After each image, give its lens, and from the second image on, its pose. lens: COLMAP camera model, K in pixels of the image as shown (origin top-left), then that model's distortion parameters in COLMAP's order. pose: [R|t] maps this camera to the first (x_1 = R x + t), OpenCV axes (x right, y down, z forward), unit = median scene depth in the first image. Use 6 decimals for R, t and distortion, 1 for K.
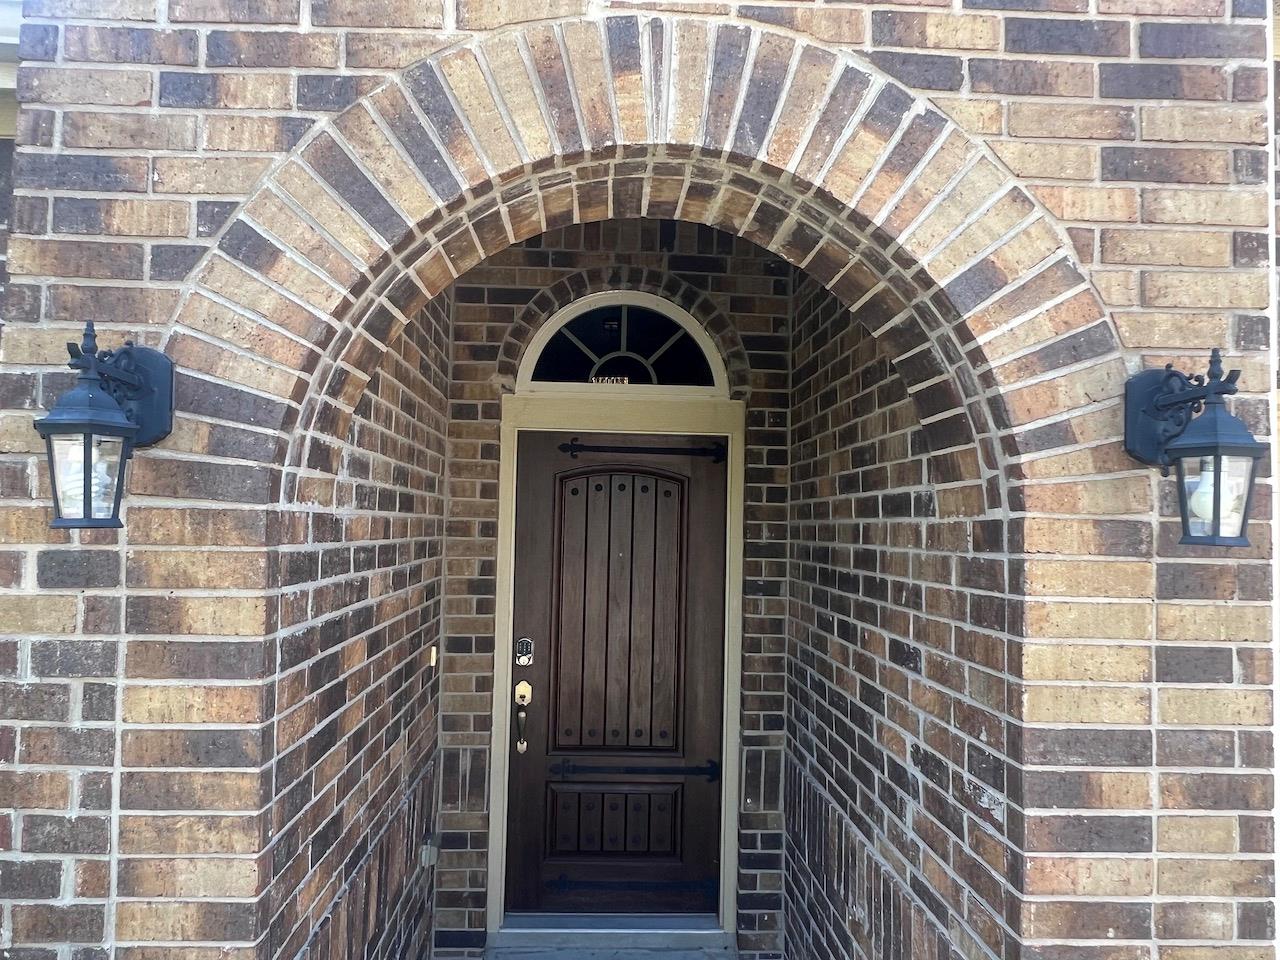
lens RADIAL K [[872.8, 0, 638.1], [0, 872.8, 495.3], [0, 0, 1]] dist [0.001654, 0.000610]
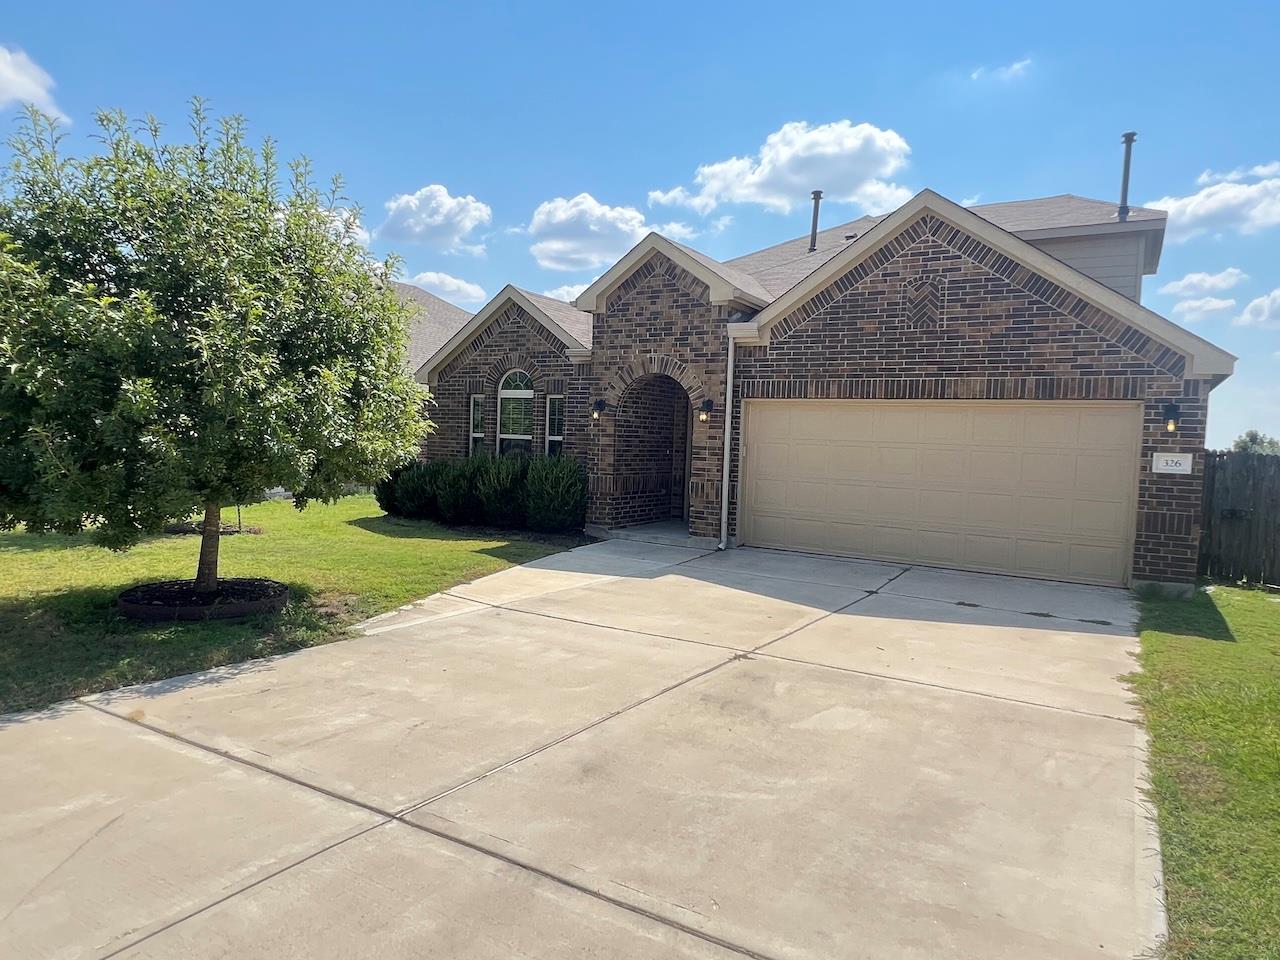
lens RADIAL K [[834.0, 0, 640.0], [0, 834.0, 480.0], [0, 0, 1]] dist [-0.007831, -0.001233]
pose [[0.831041, 0.035566, -0.555072, 4.270851], [0.002465, 0.997708, 0.067618, 0.066609], [0.556205, -0.057562, 0.829049, -5.576464]]
